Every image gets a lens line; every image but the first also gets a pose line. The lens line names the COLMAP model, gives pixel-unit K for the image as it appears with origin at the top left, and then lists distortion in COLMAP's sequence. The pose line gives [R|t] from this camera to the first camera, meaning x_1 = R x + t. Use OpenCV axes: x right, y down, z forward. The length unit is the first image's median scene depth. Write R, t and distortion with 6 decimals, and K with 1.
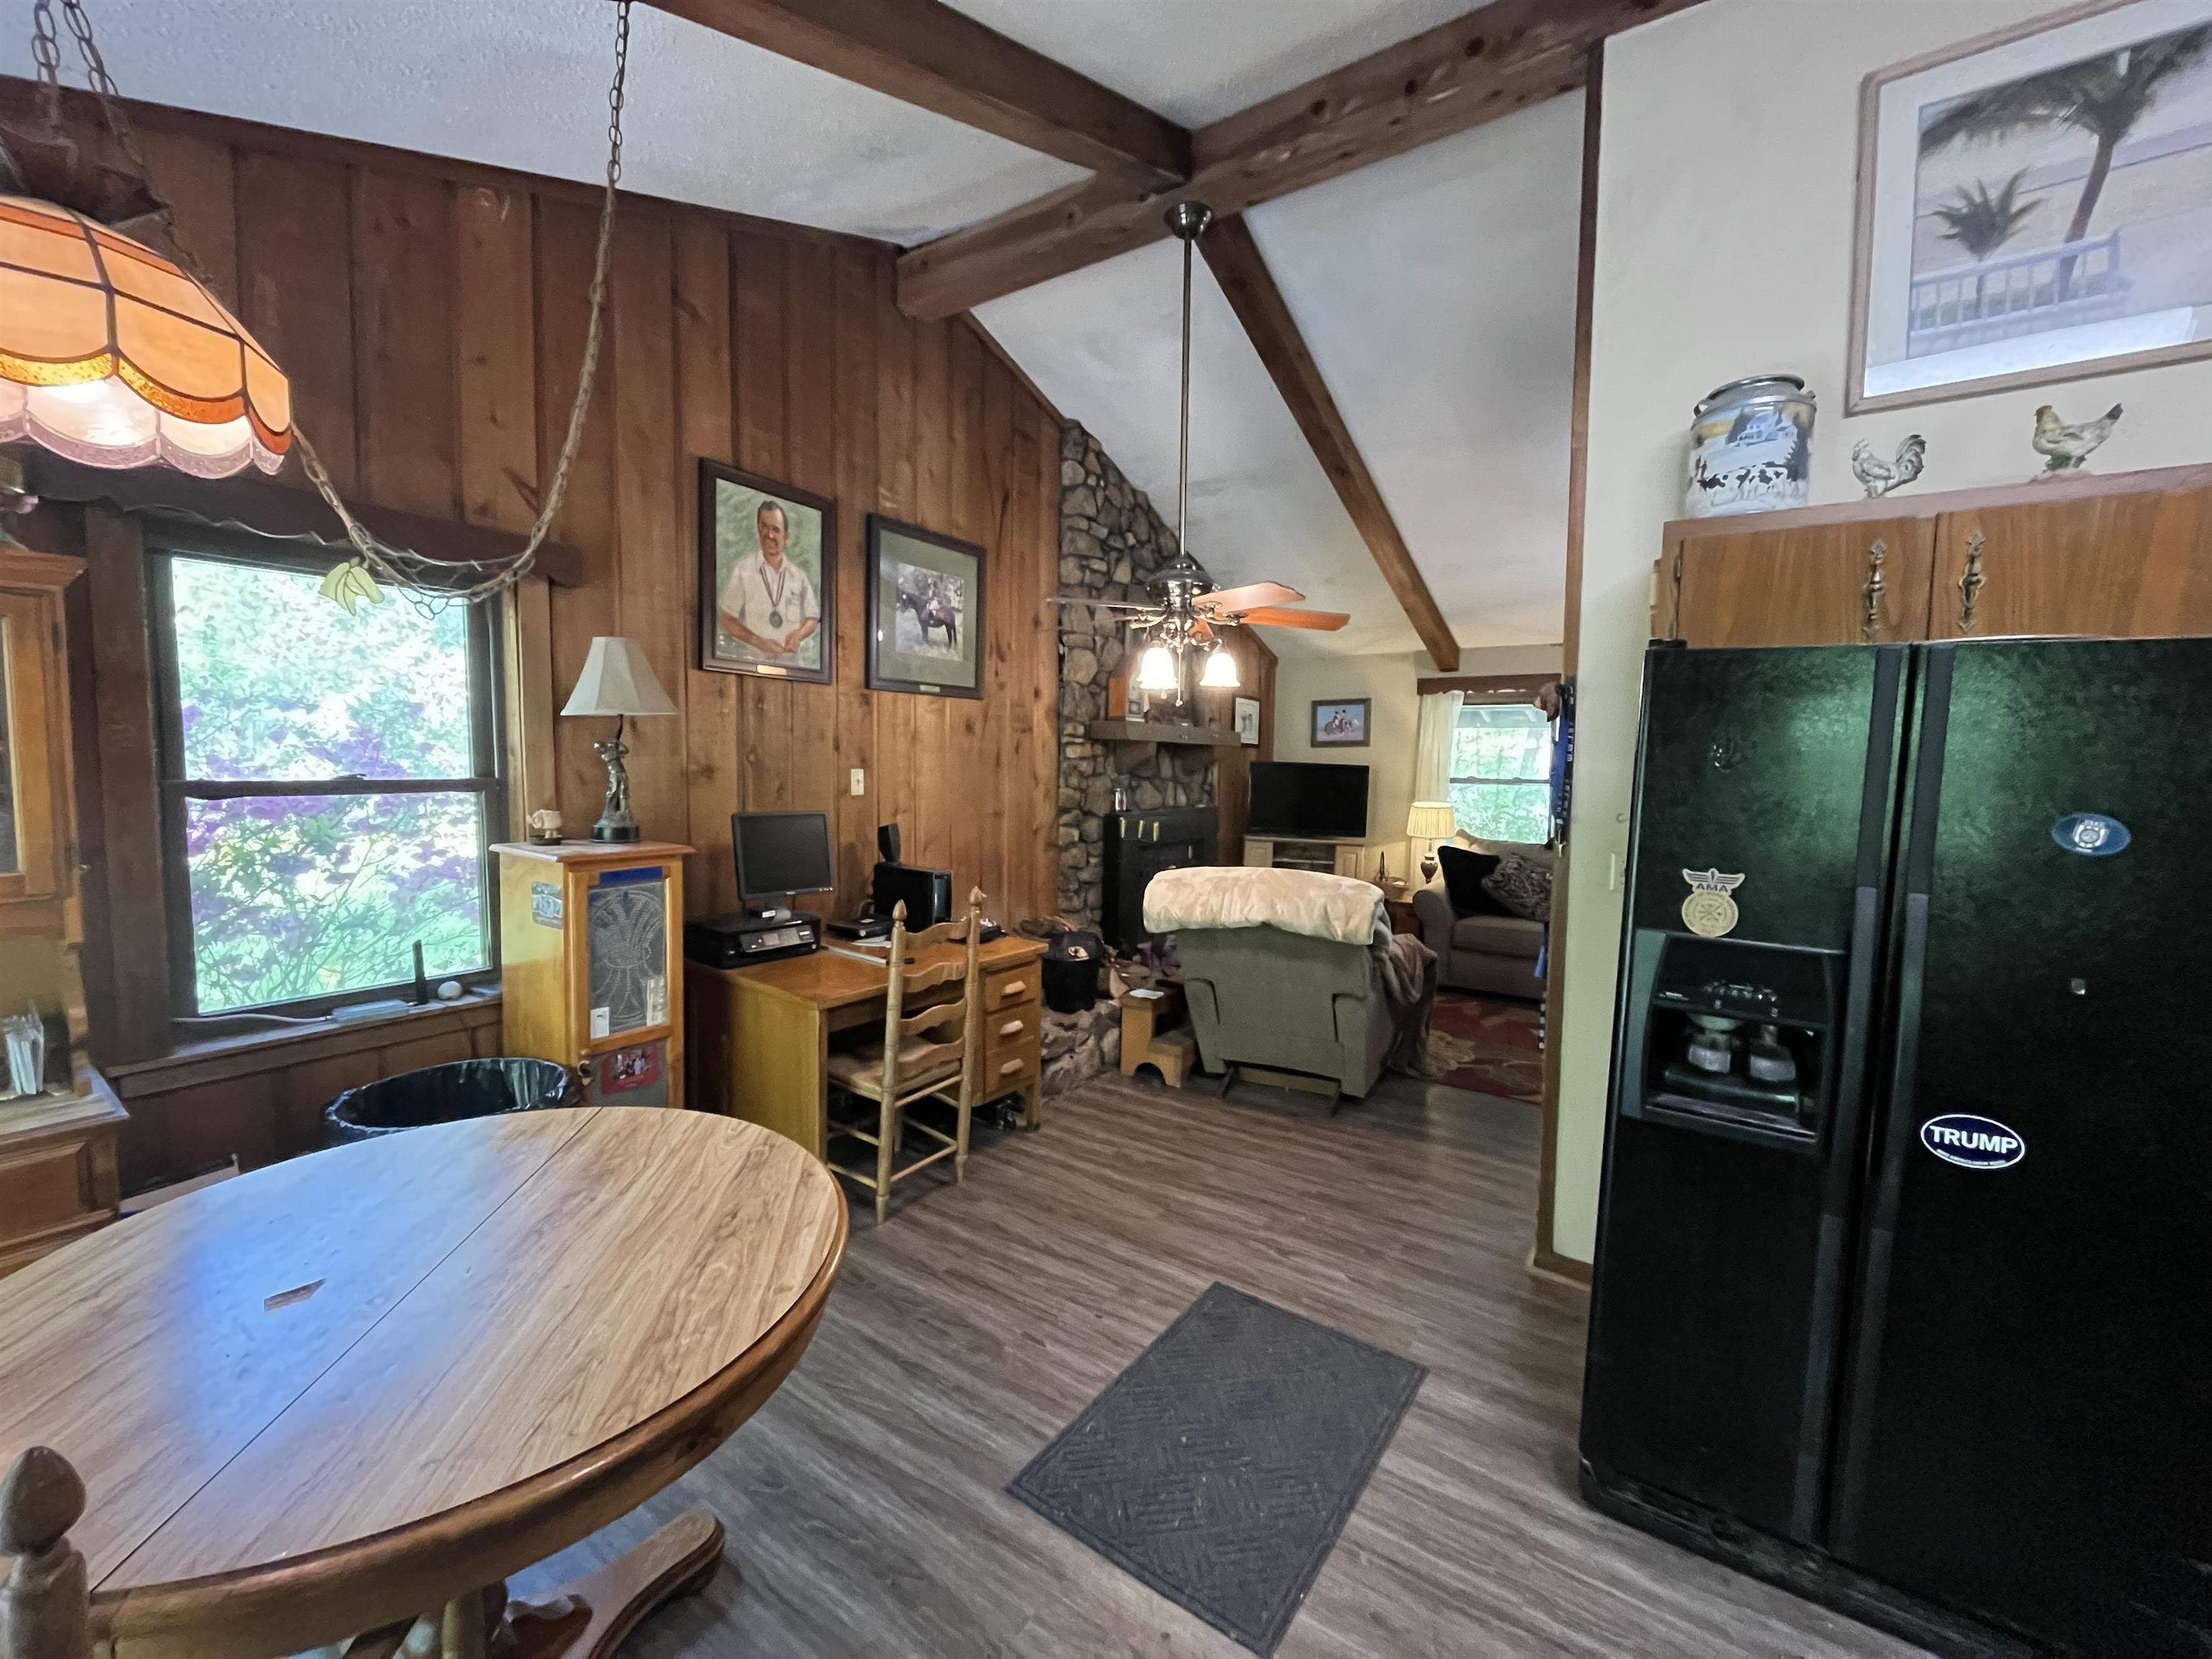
lens RADIAL K [[886.6, 0, 1105.1], [0, 886.6, 822.6], [0, 0, 1]] dist [-0.004064, -0.000360]
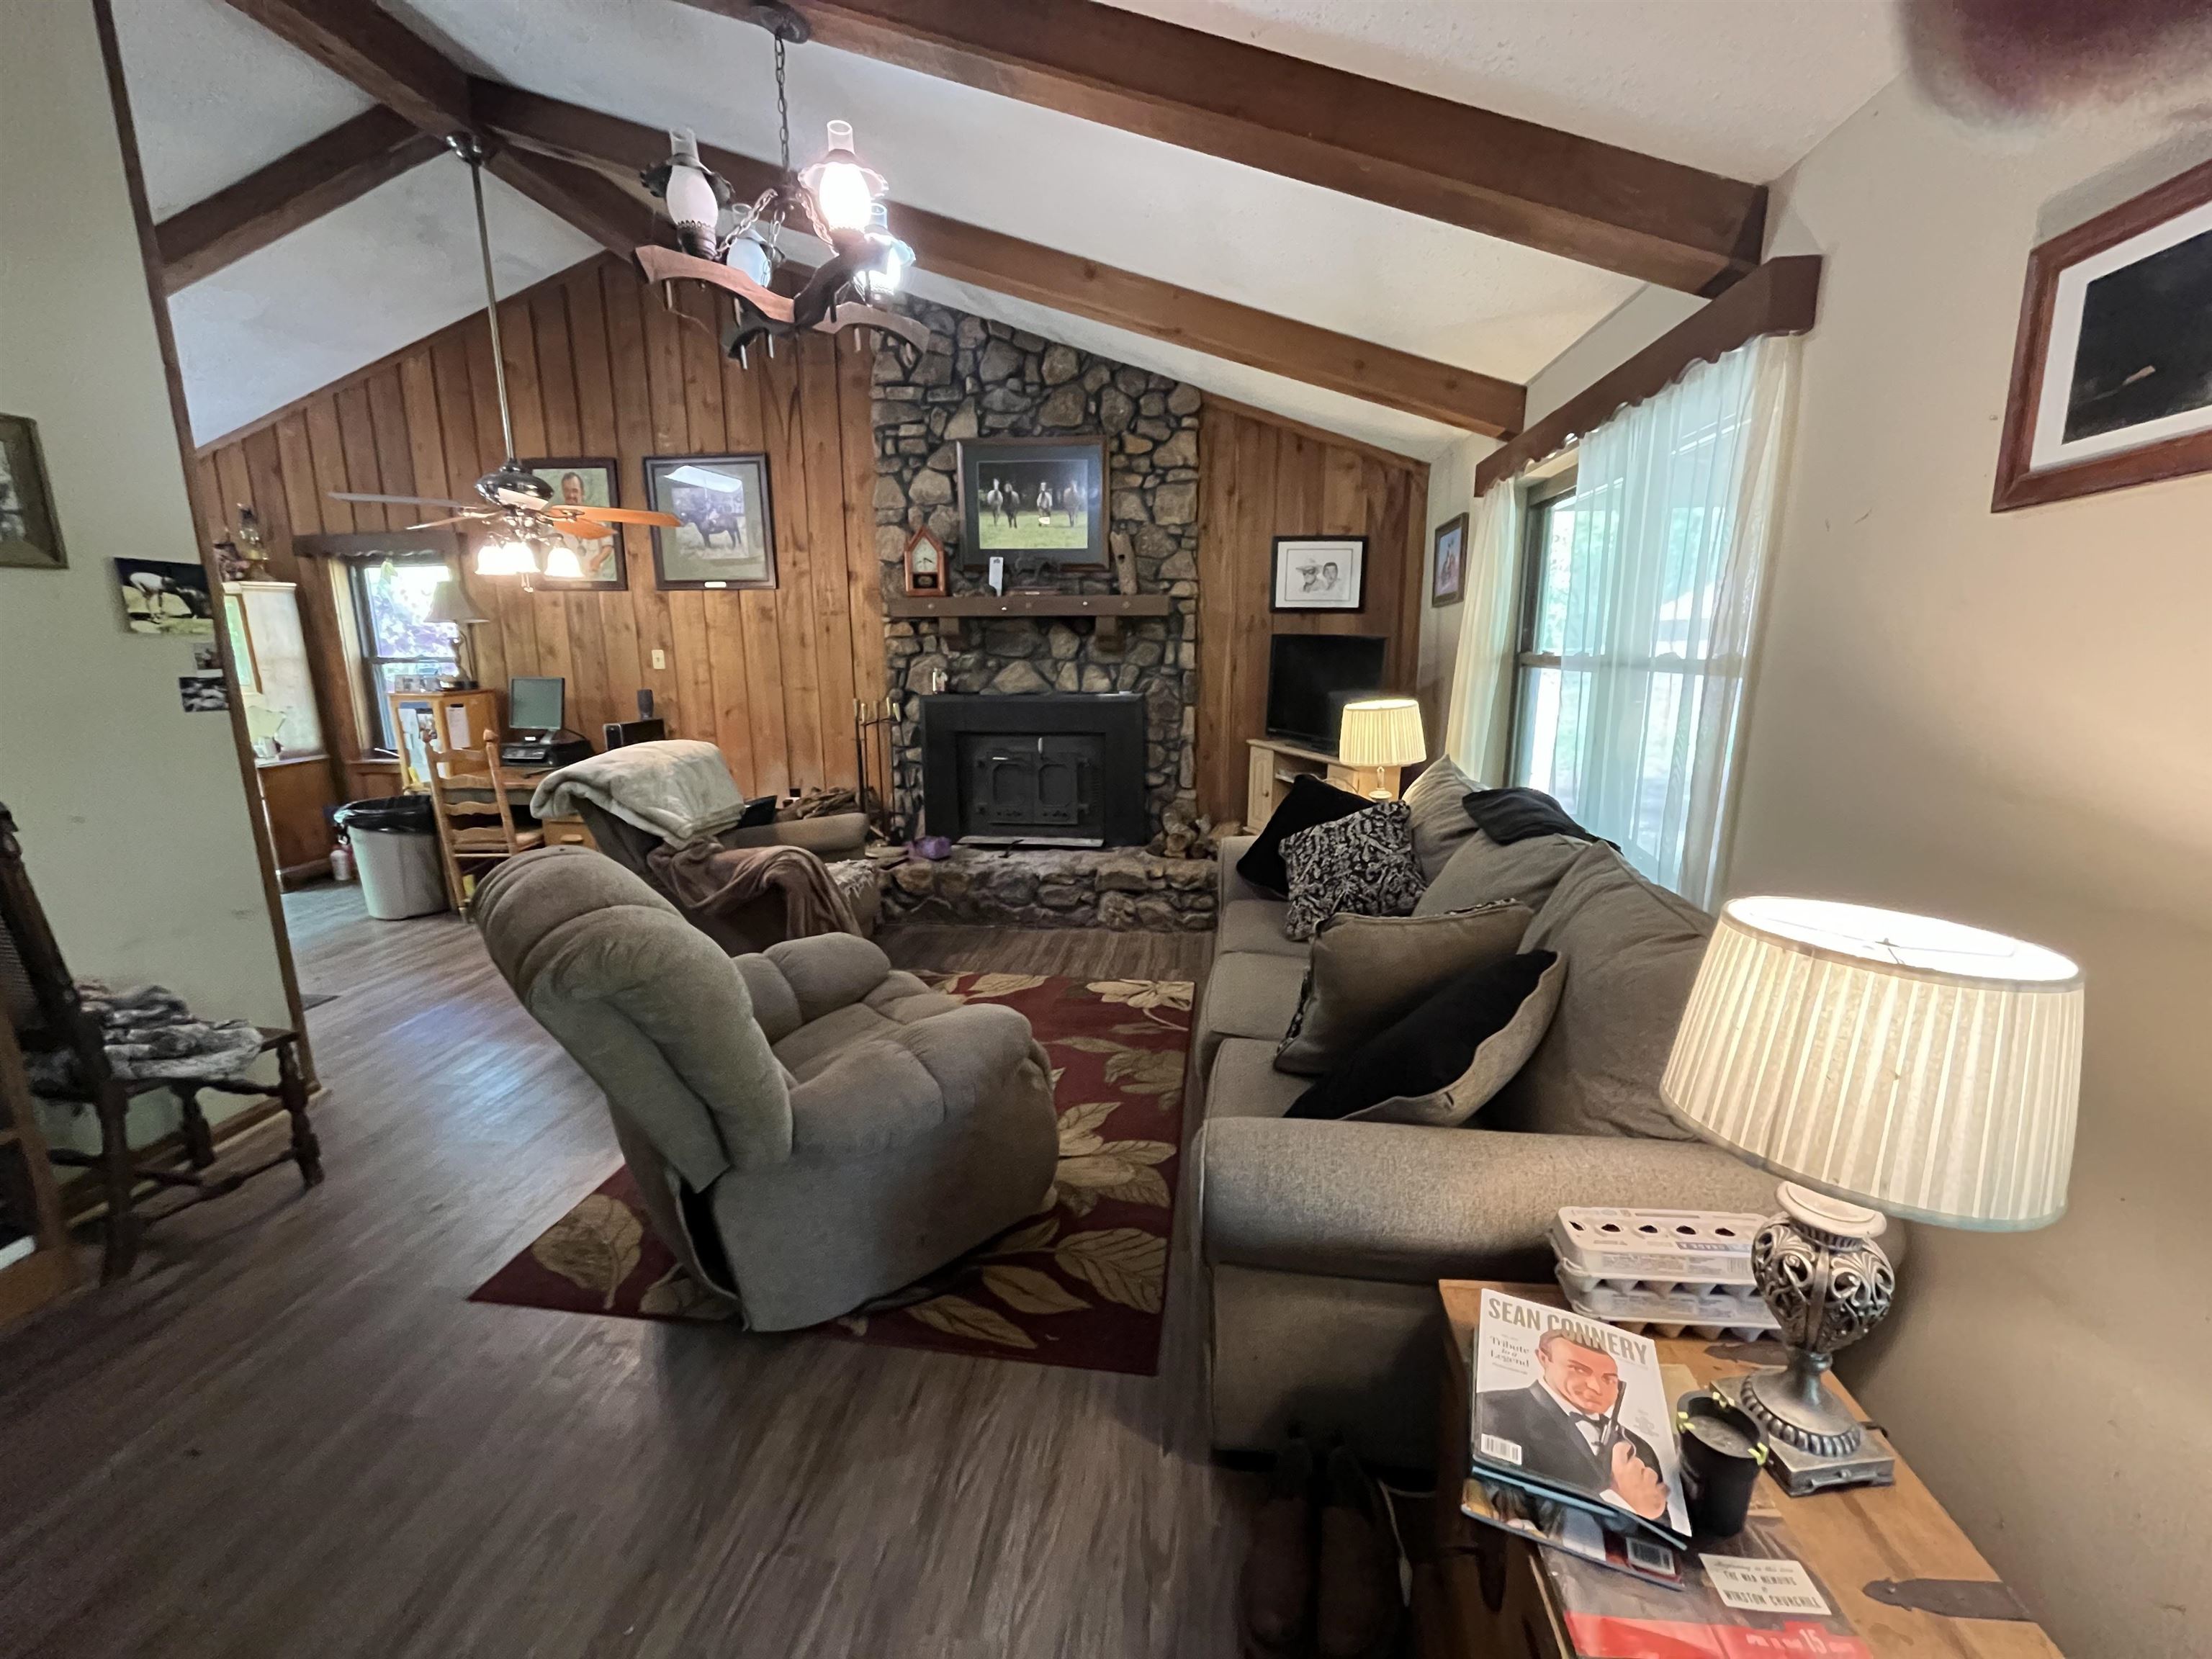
lens RADIAL K [[886.6, 0, 1108.6], [0, 886.6, 820.3], [0, 0, 1]] dist [-0.004064, -0.000360]
pose [[0.452590, 0.159783, -0.877287, 1.628643], [-0.048748, 0.986778, 0.154576, -0.056296], [0.890385, -0.027193, 0.454394, 1.226522]]
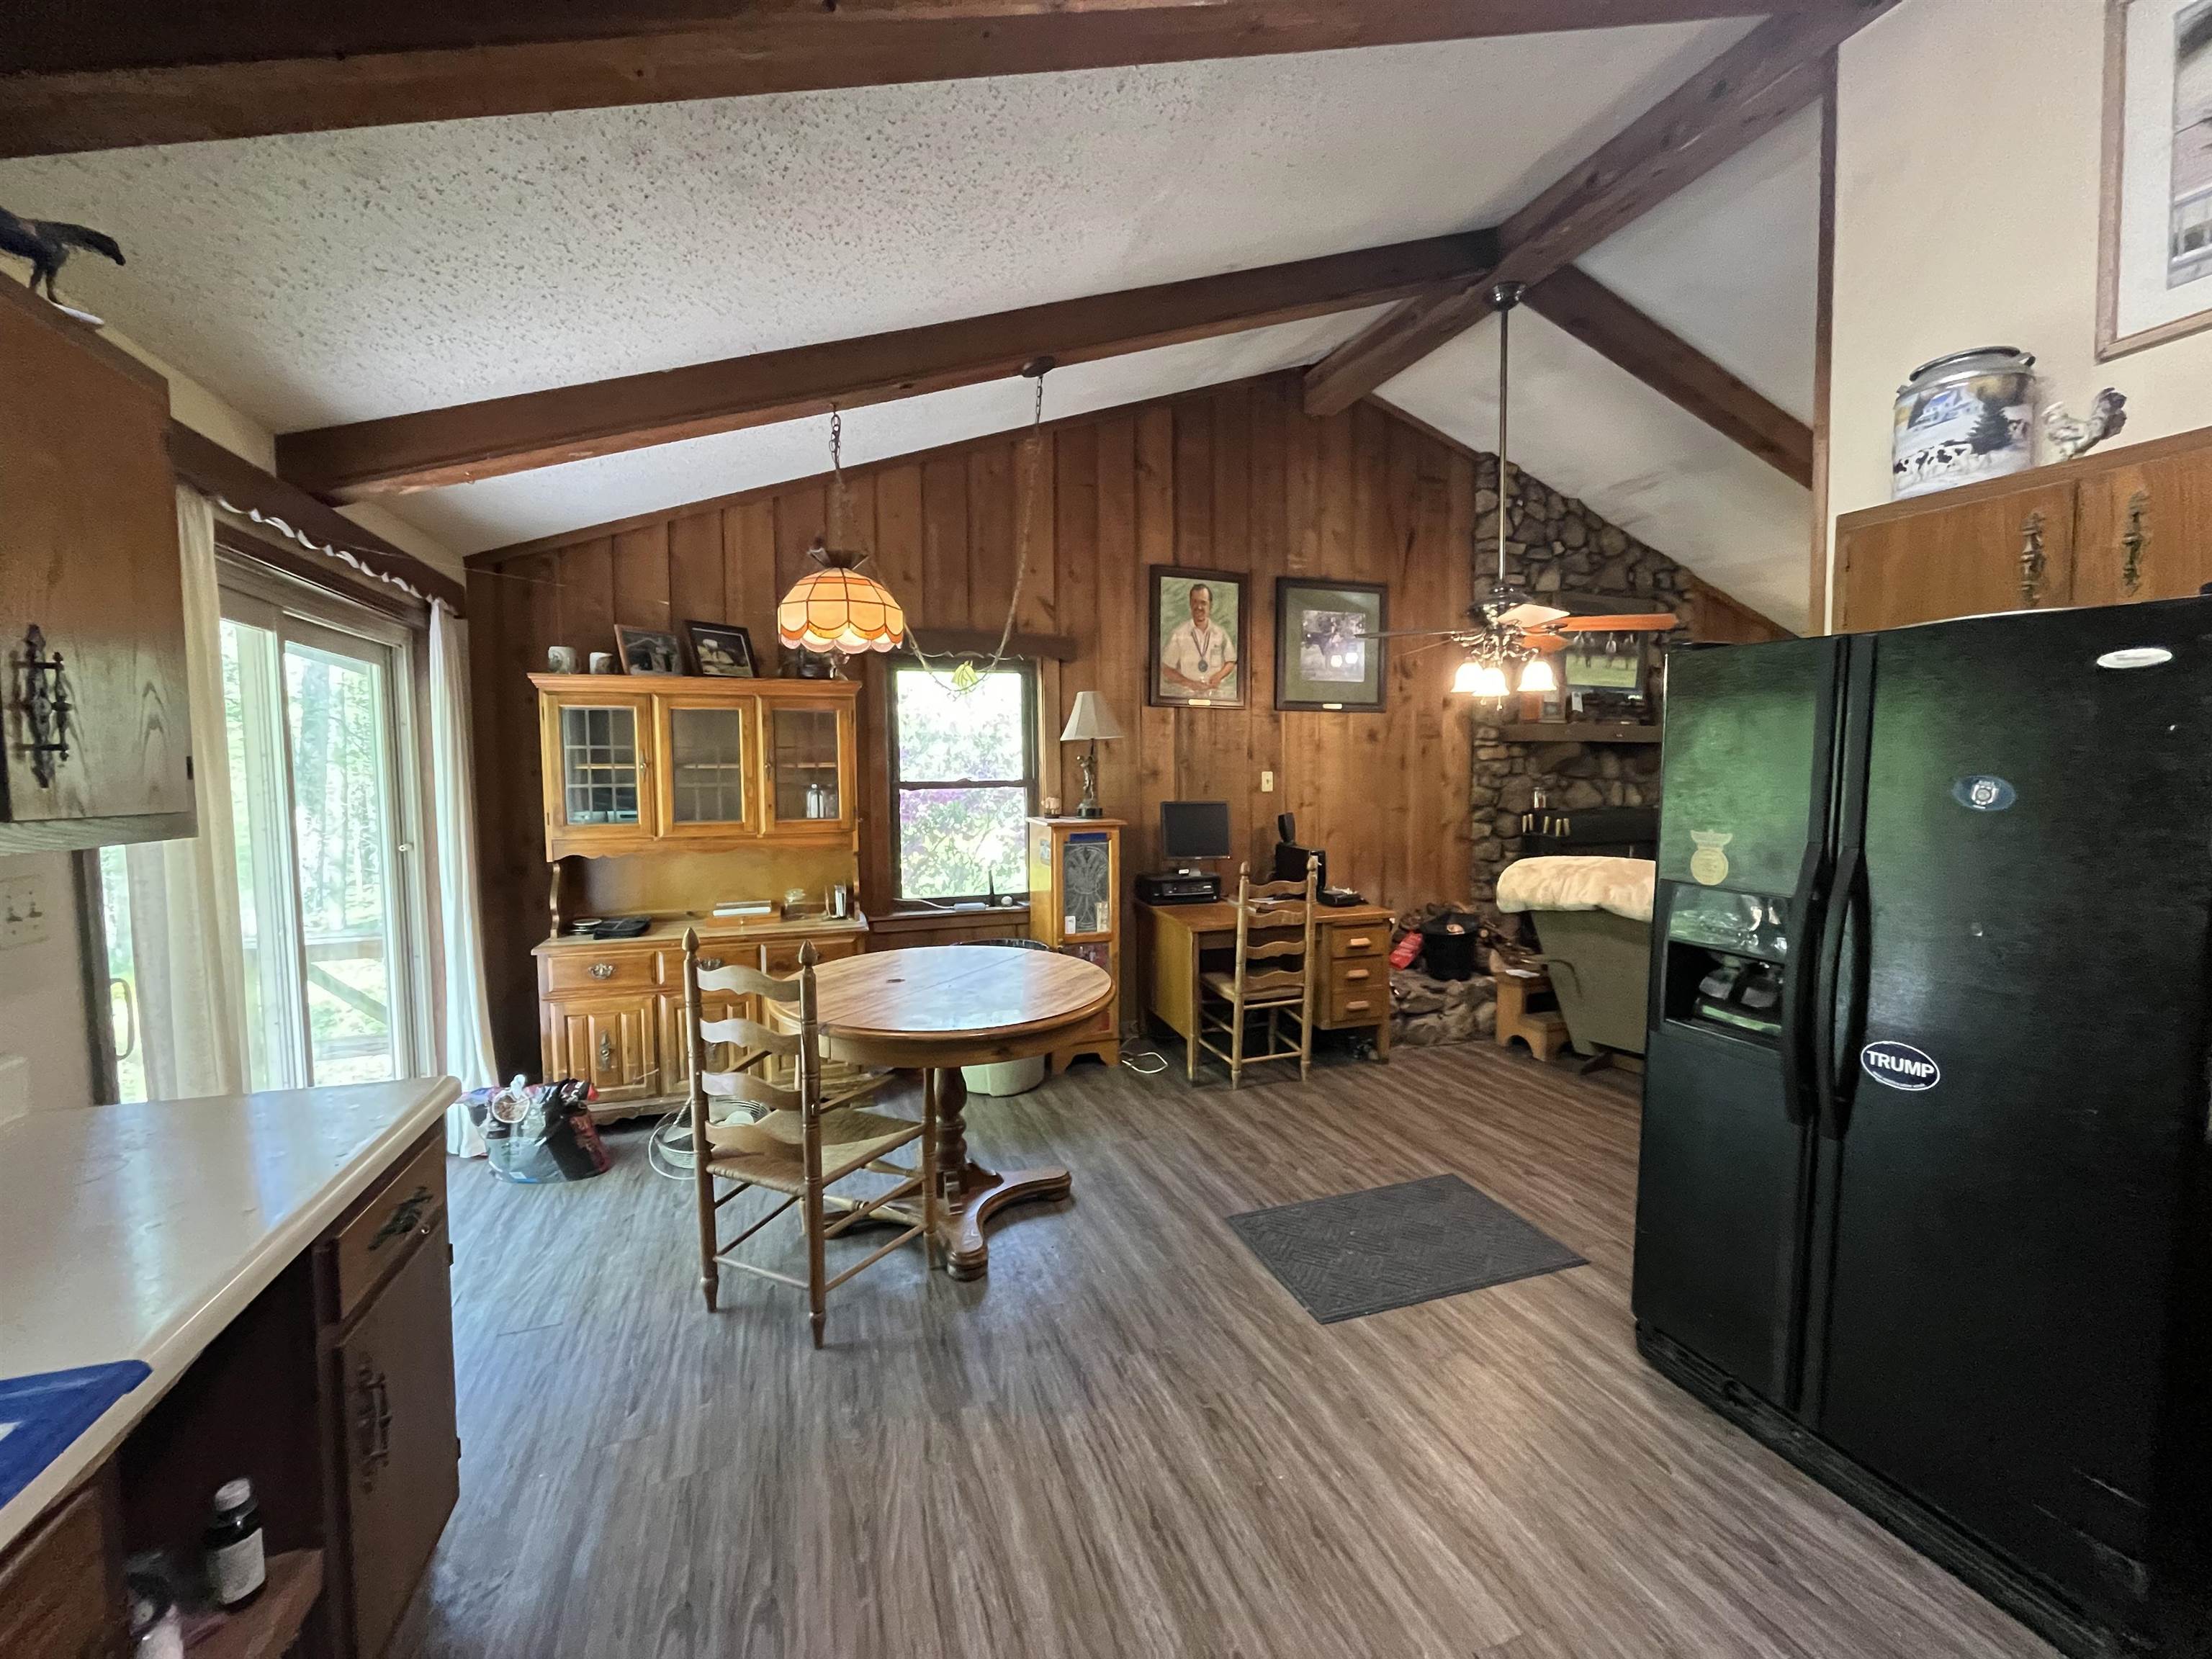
lens RADIAL K [[886.6, 0, 1110.9], [0, 886.6, 822.9], [0, 0, 1]] dist [-0.004064, -0.000360]
pose [[0.805659, 0.013384, -0.592228, 0.389637], [-0.021148, 0.999757, -0.006175, 0.035852], [0.592002, 0.017499, 0.805746, -0.246222]]
